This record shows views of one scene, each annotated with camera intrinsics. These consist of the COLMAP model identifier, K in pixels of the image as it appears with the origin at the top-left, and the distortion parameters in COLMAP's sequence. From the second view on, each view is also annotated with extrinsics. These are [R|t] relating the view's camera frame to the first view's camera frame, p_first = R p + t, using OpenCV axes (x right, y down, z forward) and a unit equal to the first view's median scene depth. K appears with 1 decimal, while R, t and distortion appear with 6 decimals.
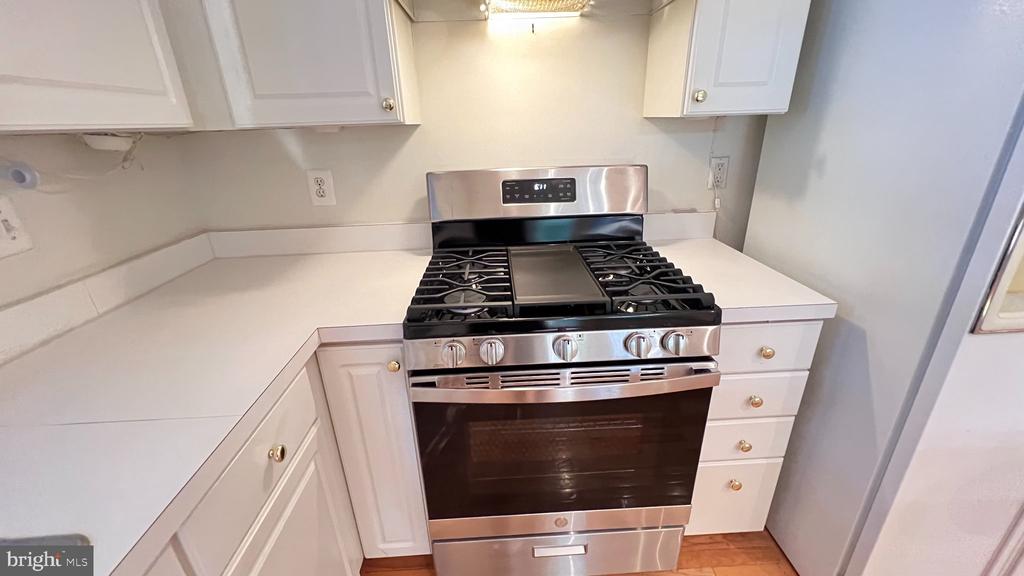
lens RADIAL K [[409.0, 0, 510.1], [0, 409.0, 289.1], [0, 0, 1]] dist [-0.002514, -0.000057]
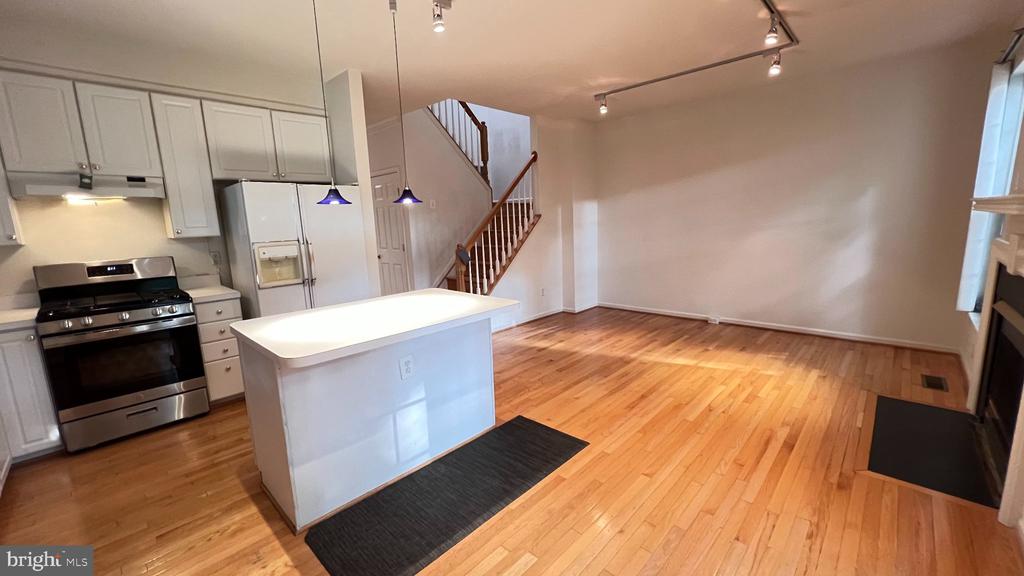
lens RADIAL K [[408.5, 0, 511.1], [0, 408.5, 288.5], [0, 0, 1]] dist [-0.002183, 0.000374]
pose [[0.725697, -0.112244, 0.678797, 0.141435], [0.270024, 0.953908, -0.130944, 0.785847], [-0.632812, 0.278317, 0.722557, -2.093013]]
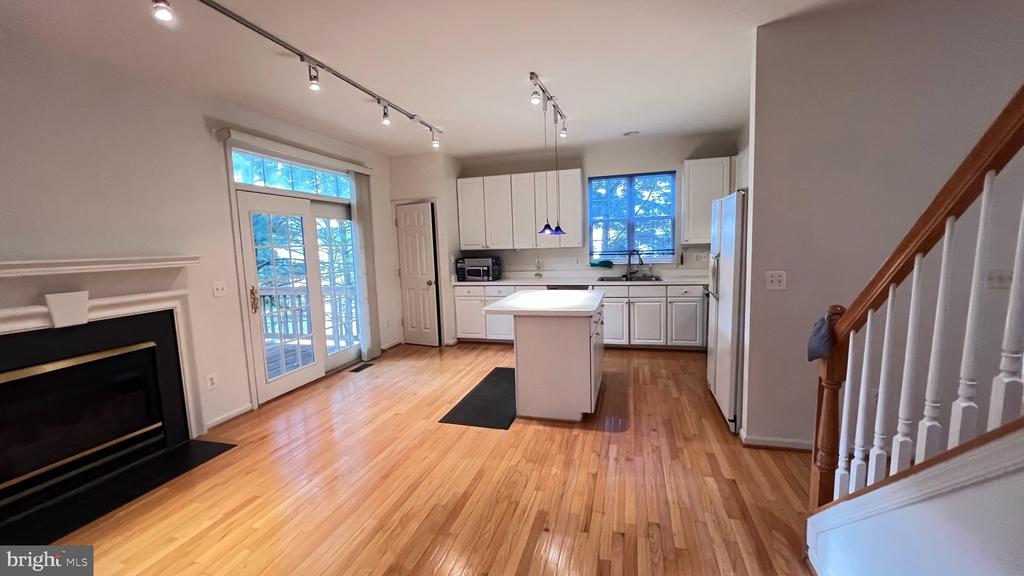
lens RADIAL K [[408.5, 0, 511.1], [0, 408.5, 288.5], [0, 0, 1]] dist [-0.002183, 0.000374]
pose [[-0.326270, 0.143153, -0.934374, 3.880928], [-0.312878, 0.916396, 0.249652, -0.240143], [0.891995, 0.373799, -0.254203, 0.093954]]
